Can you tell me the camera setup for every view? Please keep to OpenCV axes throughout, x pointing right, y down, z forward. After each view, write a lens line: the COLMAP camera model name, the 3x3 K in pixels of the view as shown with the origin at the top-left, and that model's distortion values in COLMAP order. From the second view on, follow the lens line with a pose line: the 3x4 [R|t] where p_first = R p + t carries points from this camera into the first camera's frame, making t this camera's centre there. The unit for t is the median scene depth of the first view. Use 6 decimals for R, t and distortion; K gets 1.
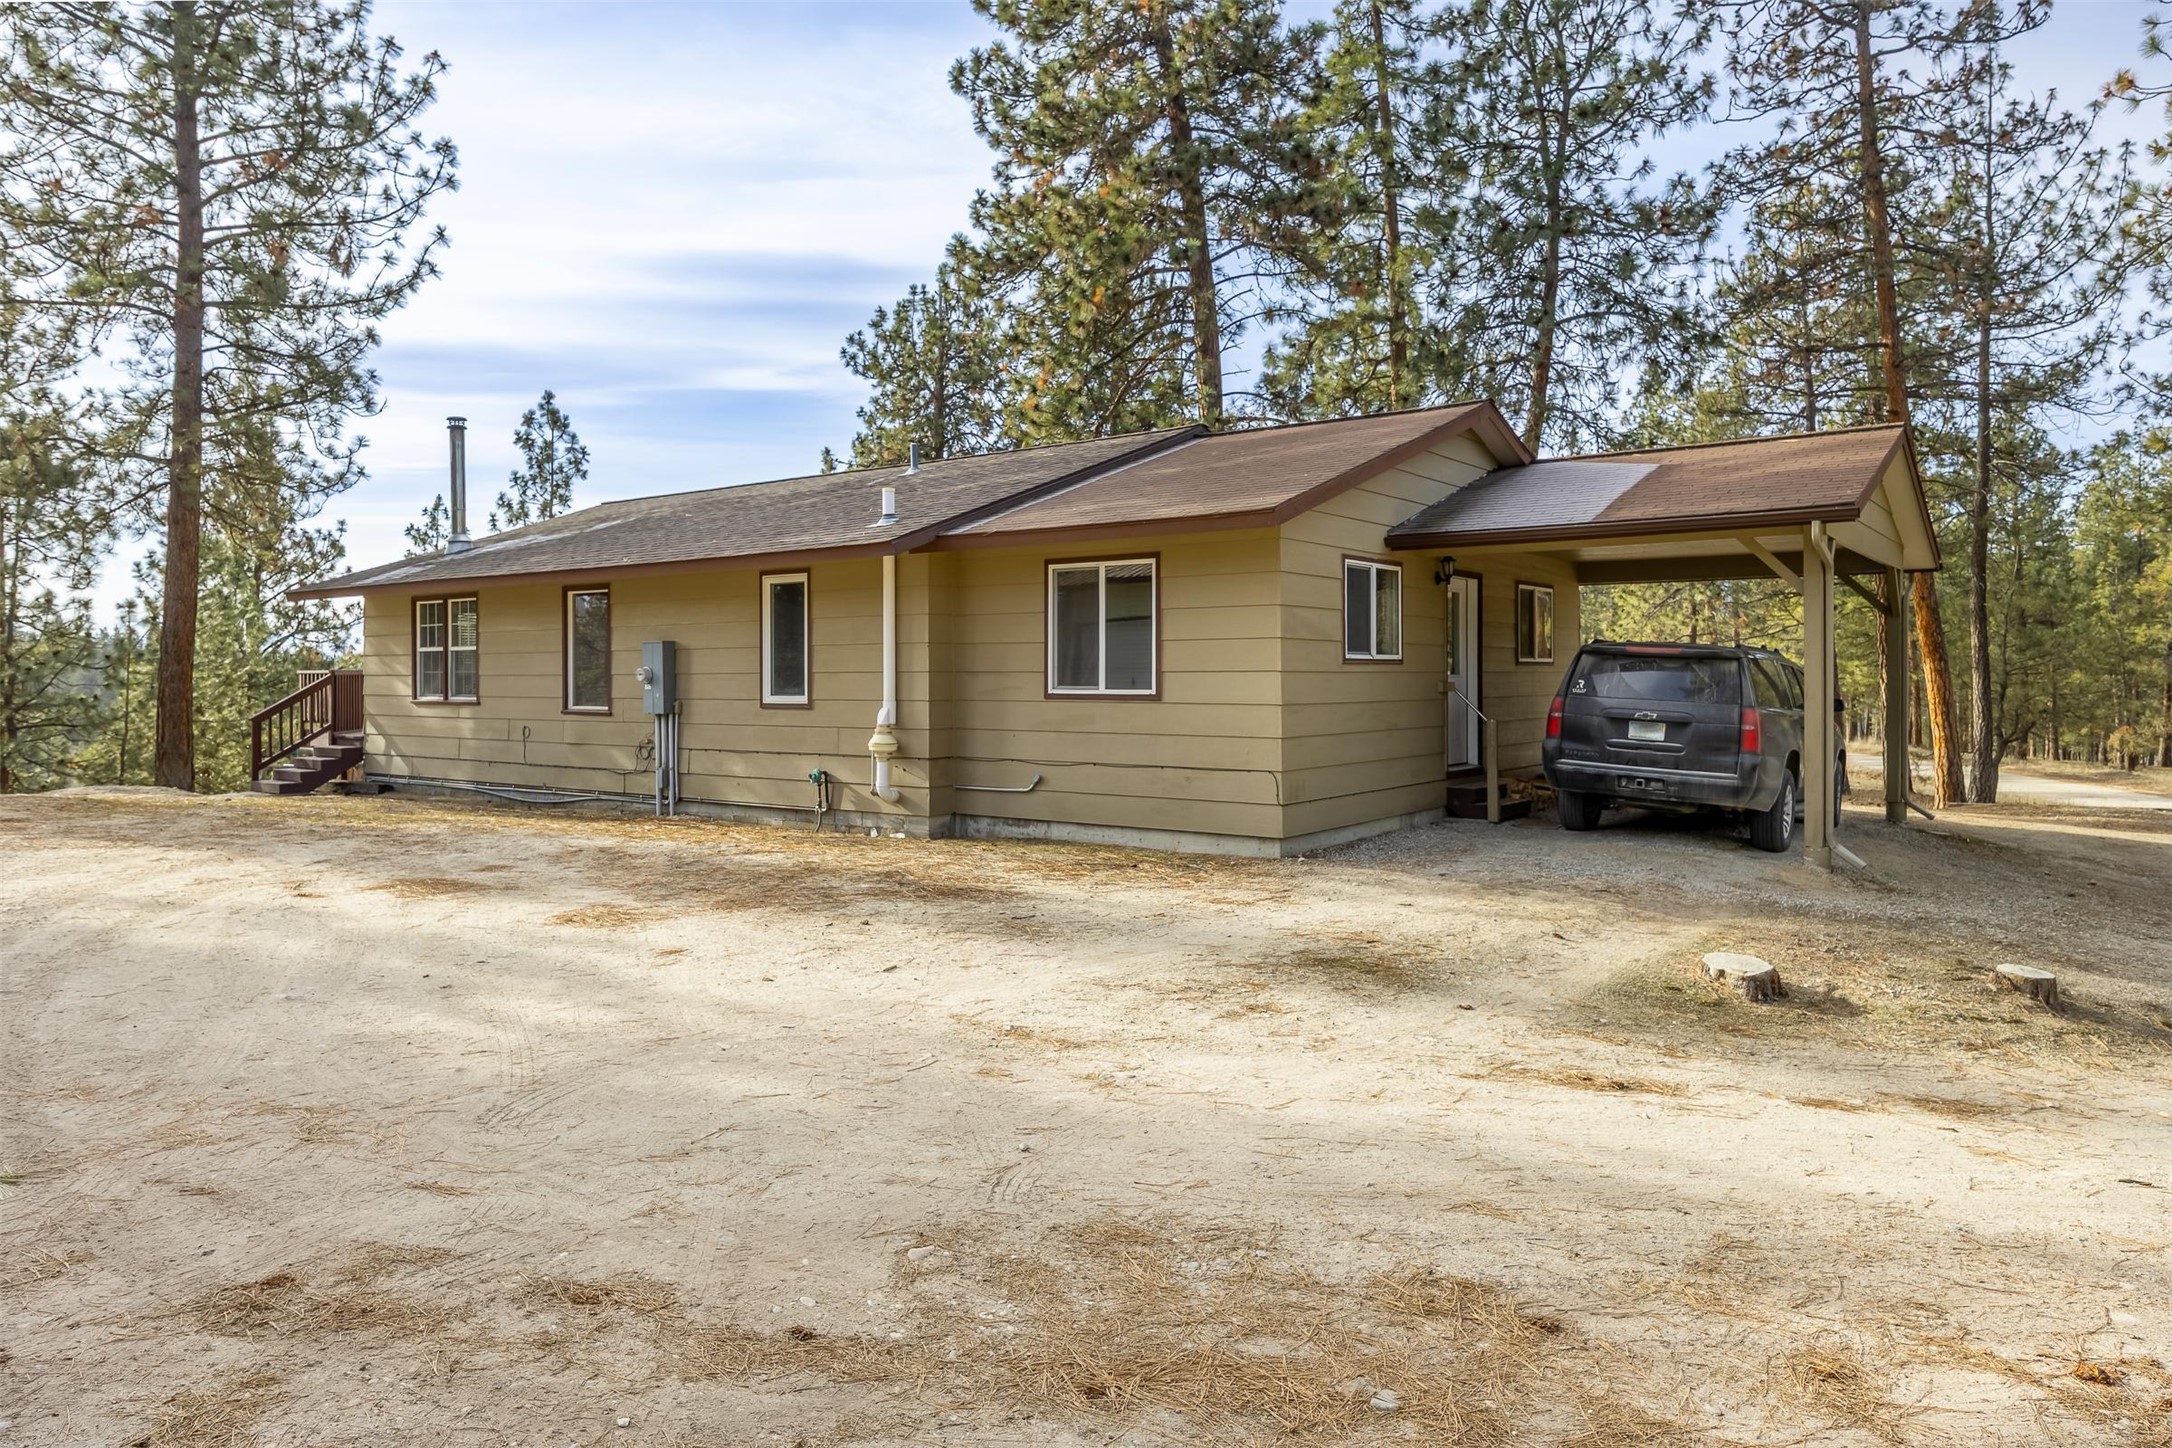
lens RADIAL K [[1415.2, 0, 1090.7], [0, 1415.2, 694.0], [0, 0, 1]] dist [-0.003815, -0.000802]
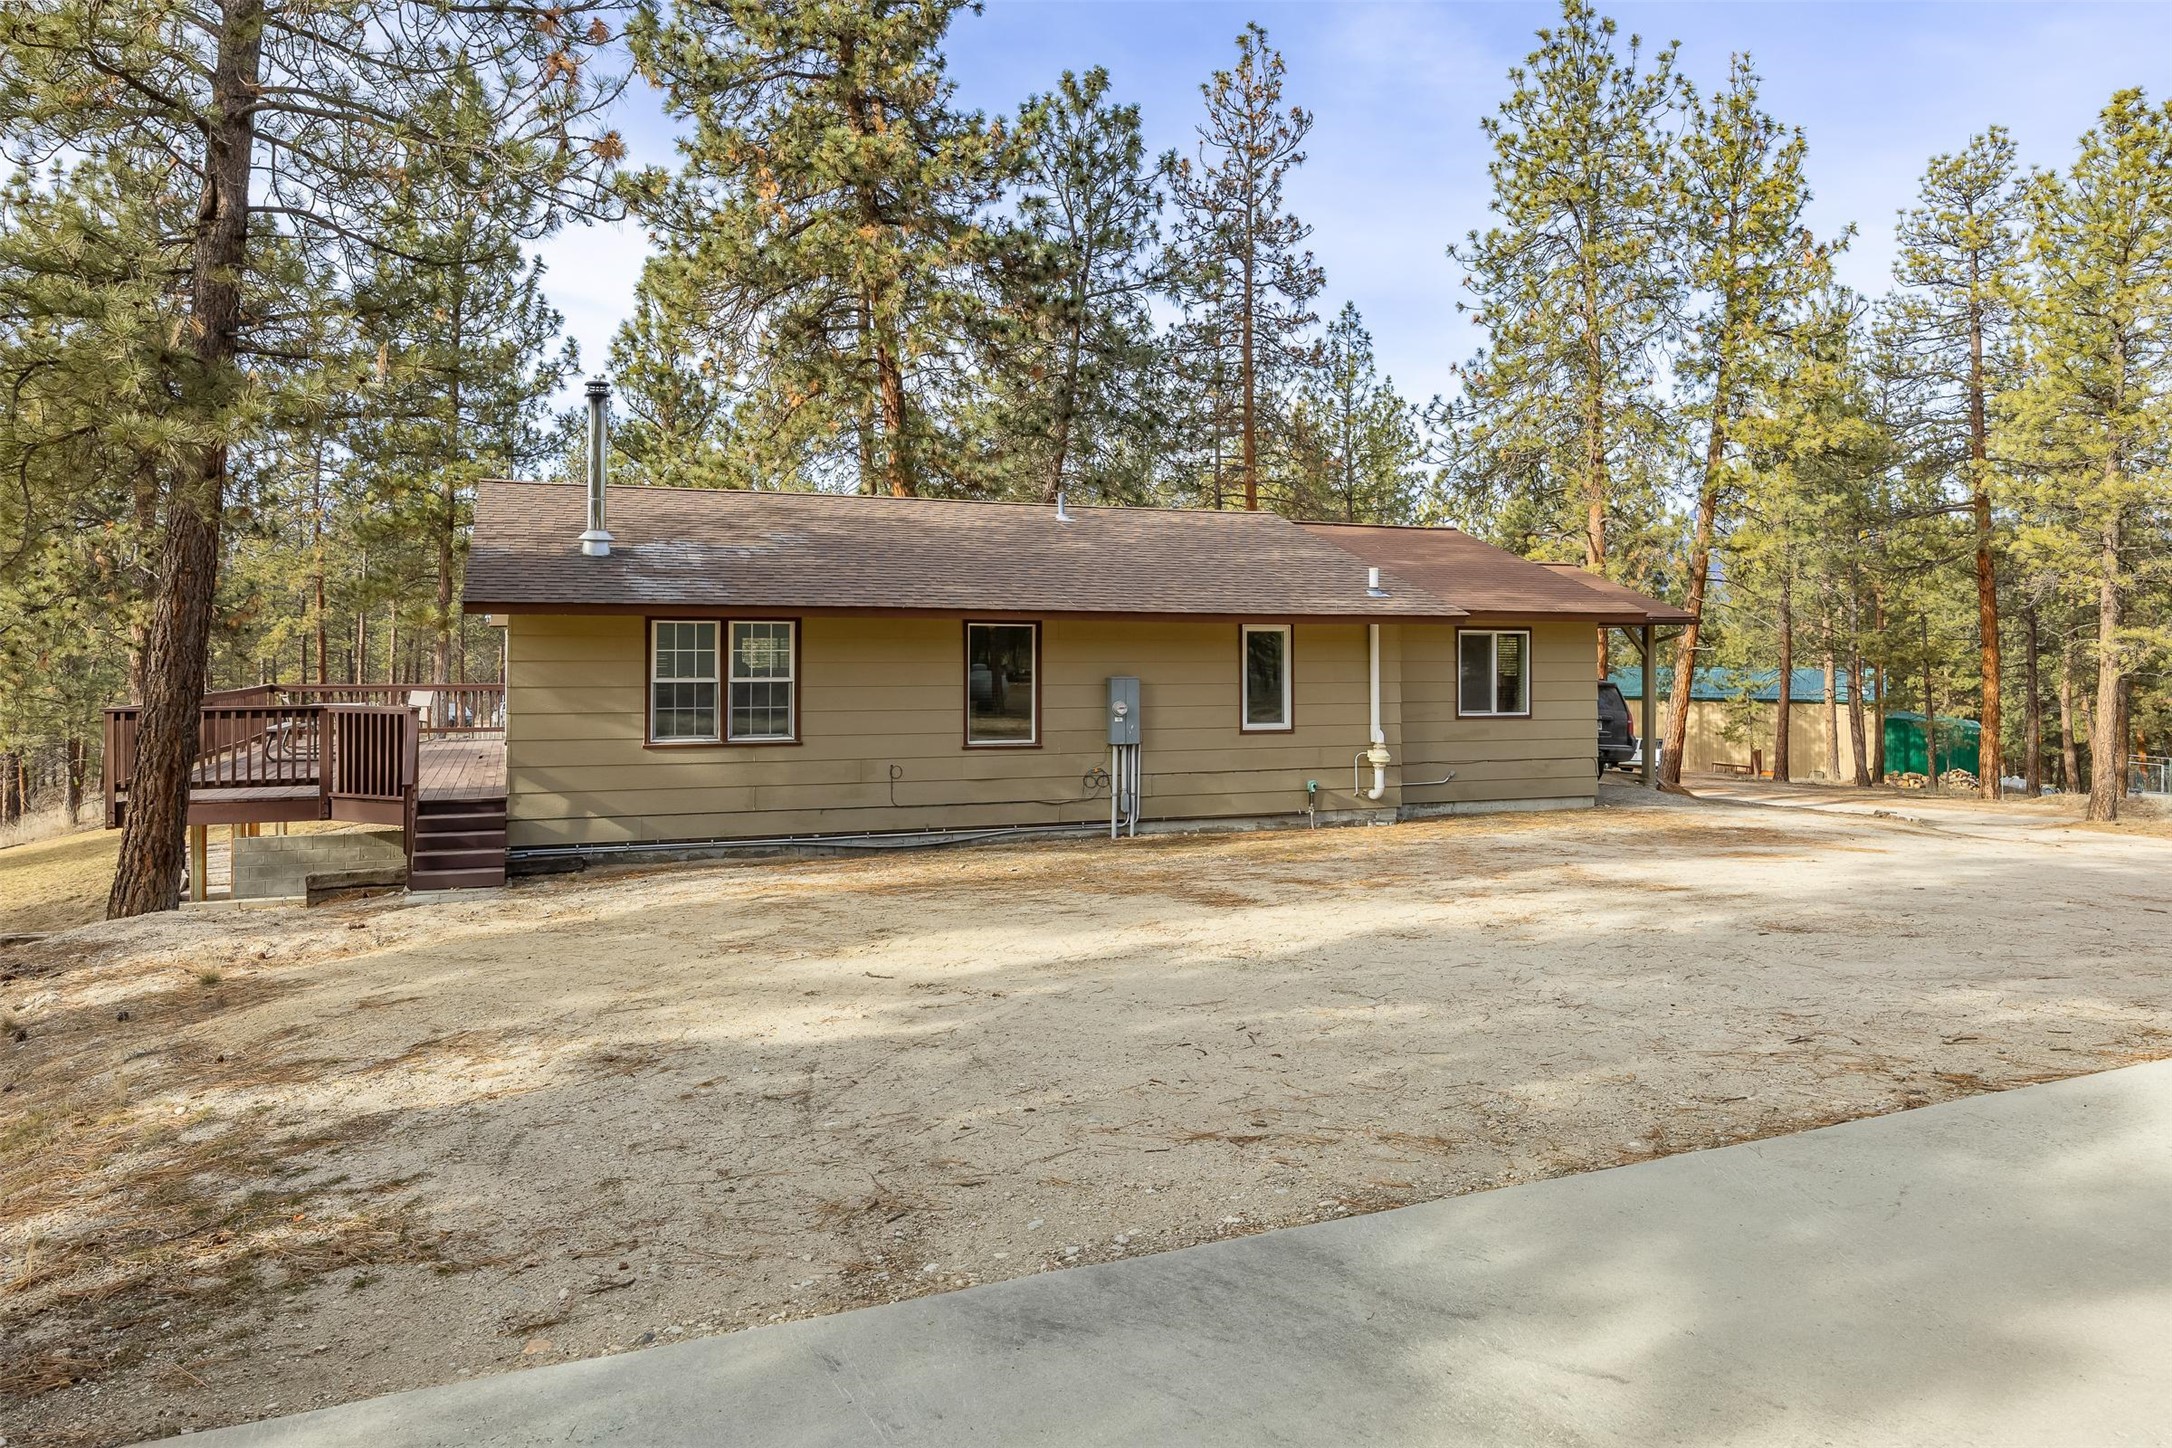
lens RADIAL K [[1410.0, 0, 1092.3], [0, 1410.0, 646.2], [0, 0, 1]] dist [-0.000207, -0.000037]
pose [[0.519220, 0.004513, 0.854629, -1.444595], [0.002483, 0.999974, -0.006789, -0.062467], [-0.854637, 0.005648, 0.519195, 0.534370]]
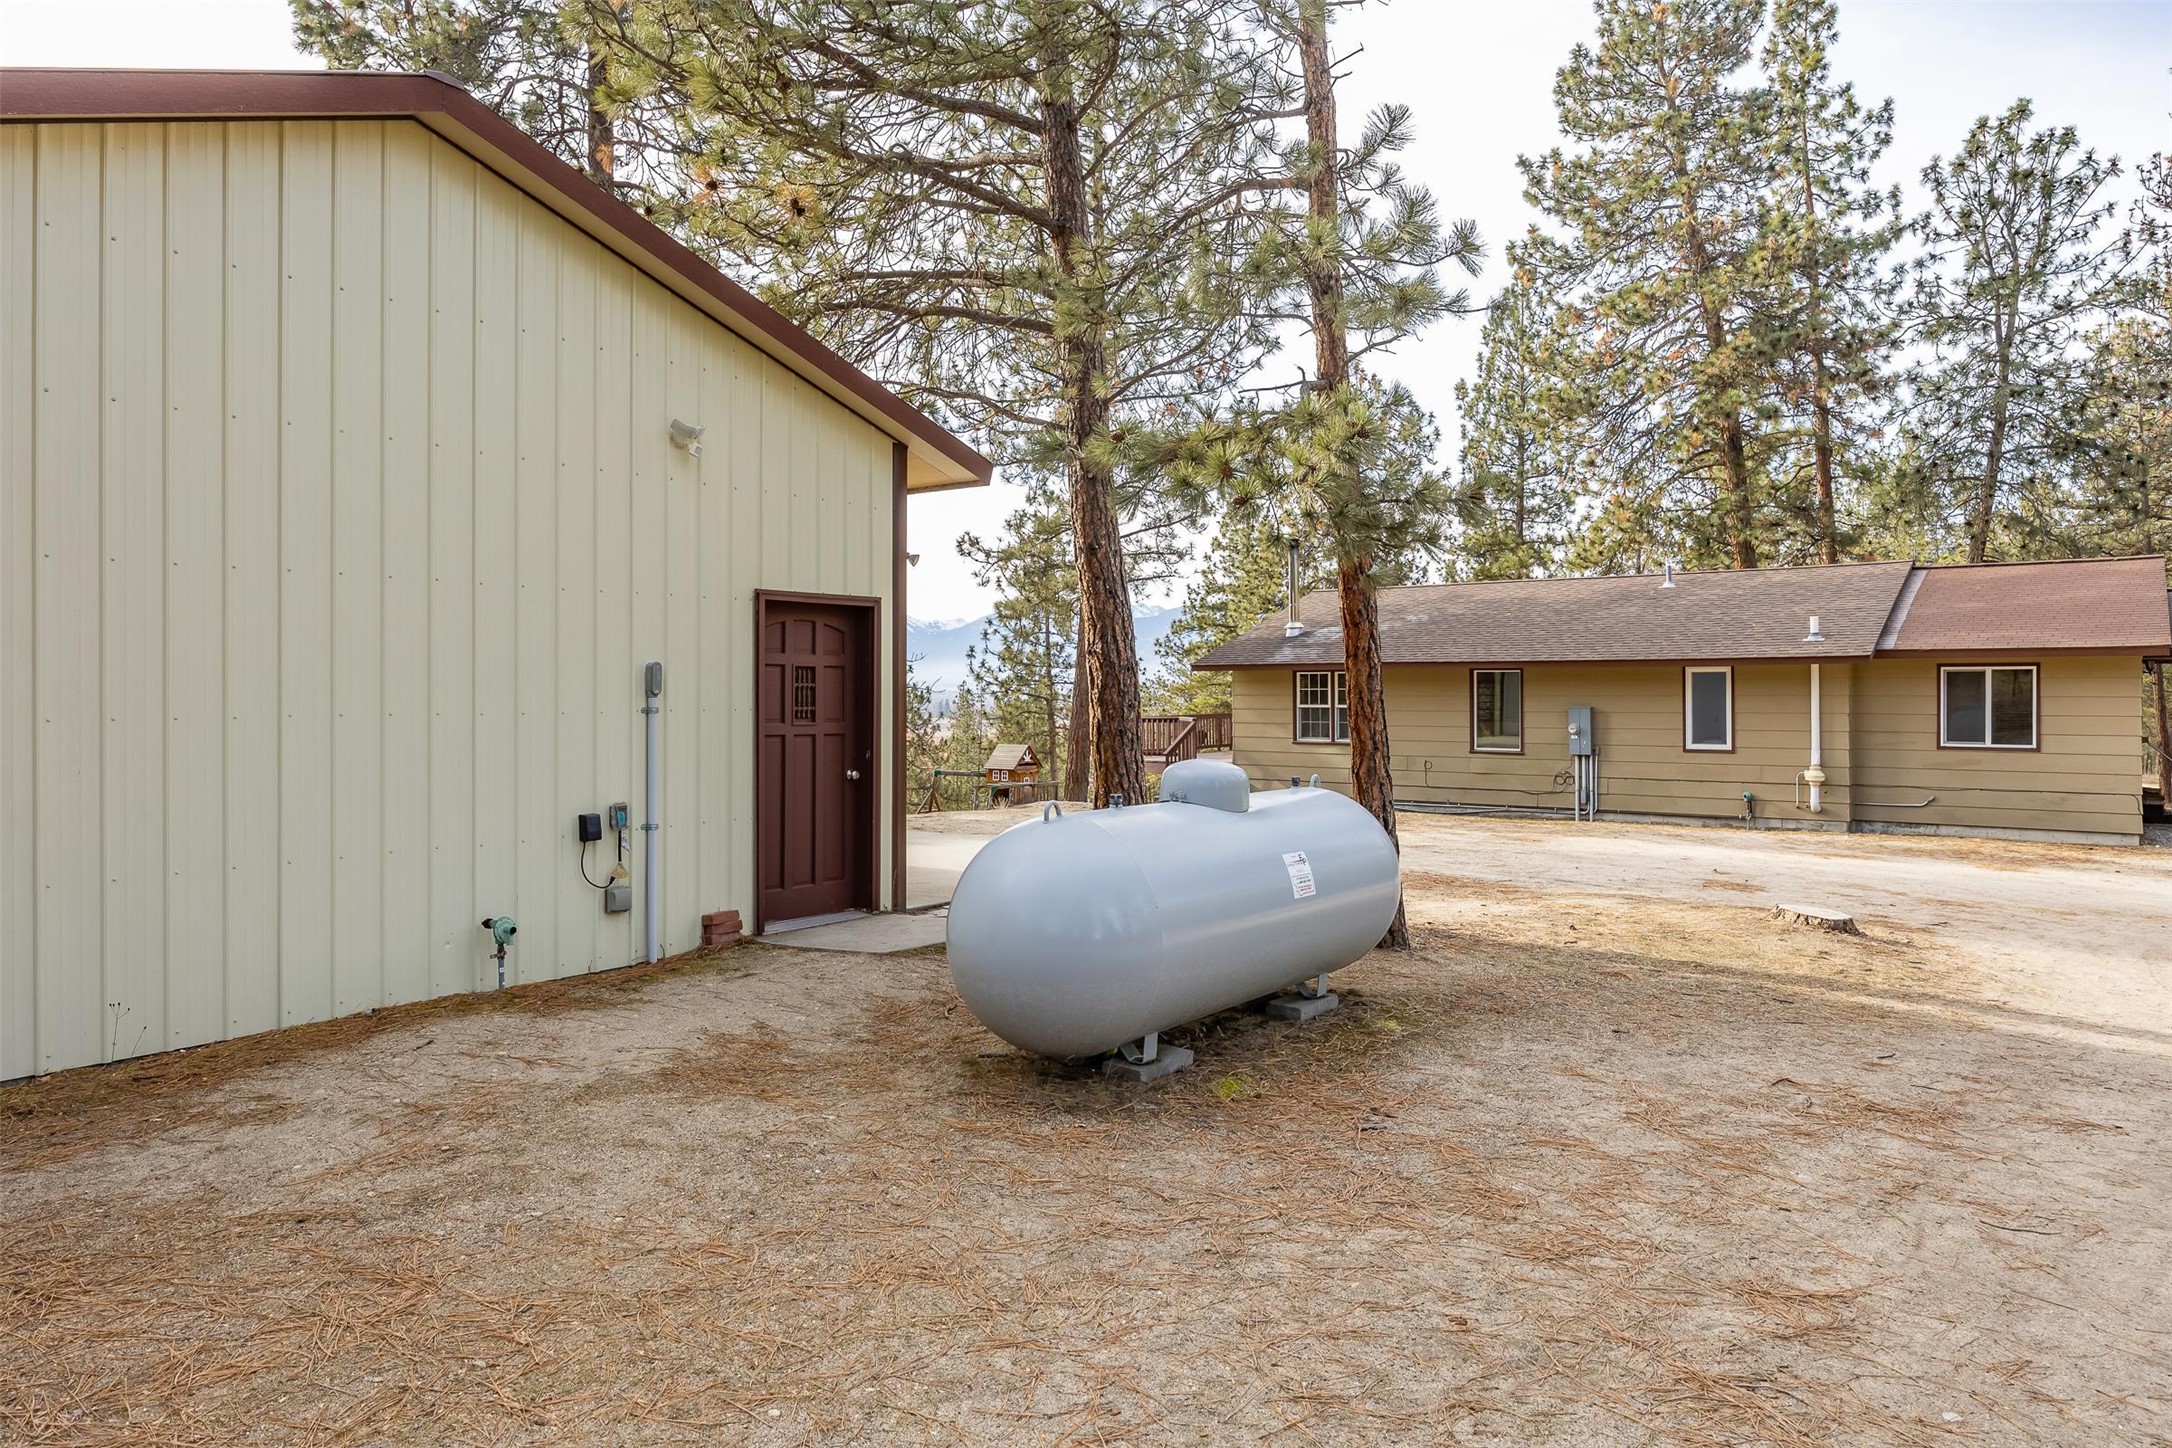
lens RADIAL K [[1415.2, 0, 1090.7], [0, 1415.2, 694.0], [0, 0, 1]] dist [-0.003815, -0.000802]
pose [[0.999971, -0.000756, 0.007531, -0.980545], [0.000793, 0.999988, -0.004822, -0.051136], [-0.007527, 0.004828, 0.999960, -0.596187]]
